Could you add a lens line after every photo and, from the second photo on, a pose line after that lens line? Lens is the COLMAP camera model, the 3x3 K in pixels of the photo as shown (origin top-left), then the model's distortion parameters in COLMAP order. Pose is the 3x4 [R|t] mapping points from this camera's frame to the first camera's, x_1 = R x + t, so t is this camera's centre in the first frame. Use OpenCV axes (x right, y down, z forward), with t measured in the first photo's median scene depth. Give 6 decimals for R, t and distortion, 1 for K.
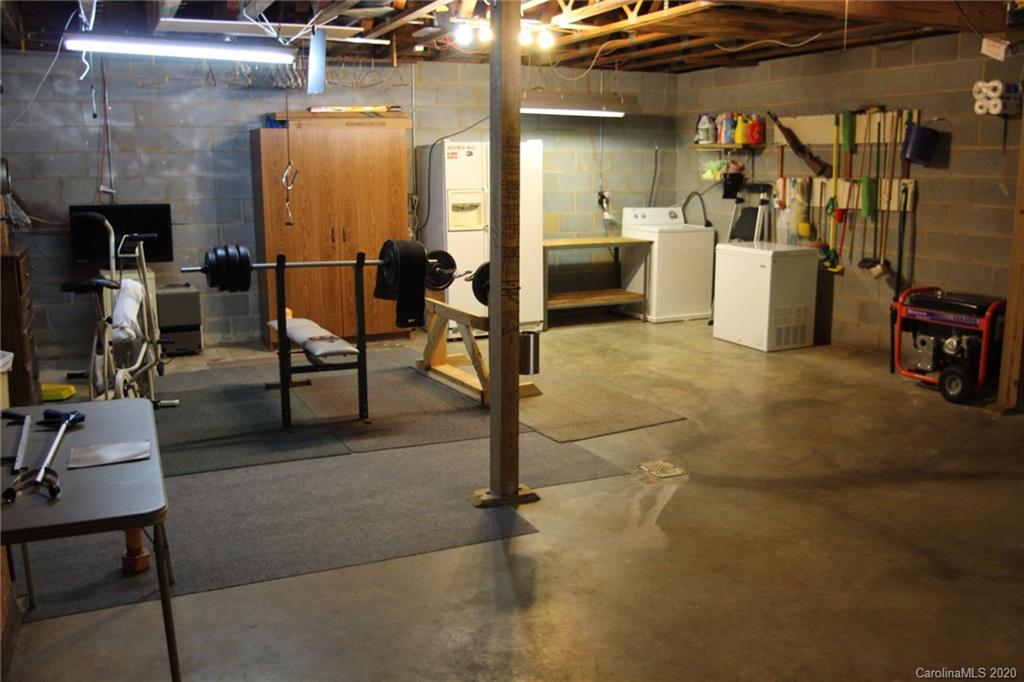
lens RADIAL K [[911.4, 0, 510.9], [0, 911.4, 345.2], [0, 0, 1]] dist [-0.126527, 0.087370]
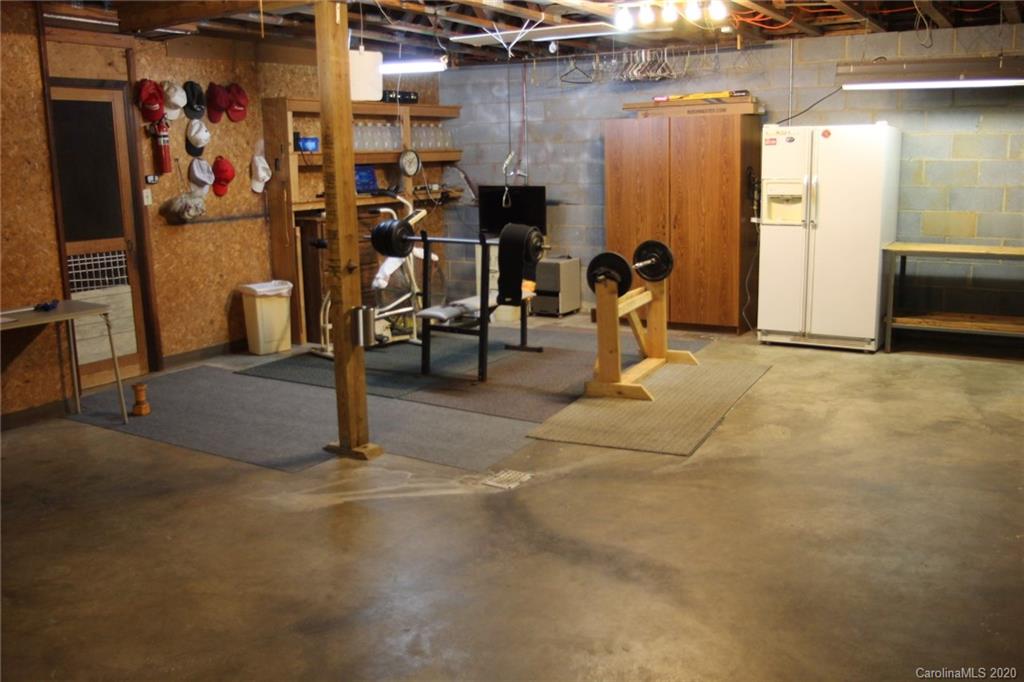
lens RADIAL K [[911.4, 0, 510.8], [0, 911.4, 340.0], [0, 0, 1]] dist [-0.126527, 0.087370]
pose [[0.546825, 0.153777, -0.823004, 0.590865], [-0.143371, 0.985667, 0.088911, -0.057154], [0.824880, 0.069376, 0.561035, 0.299299]]
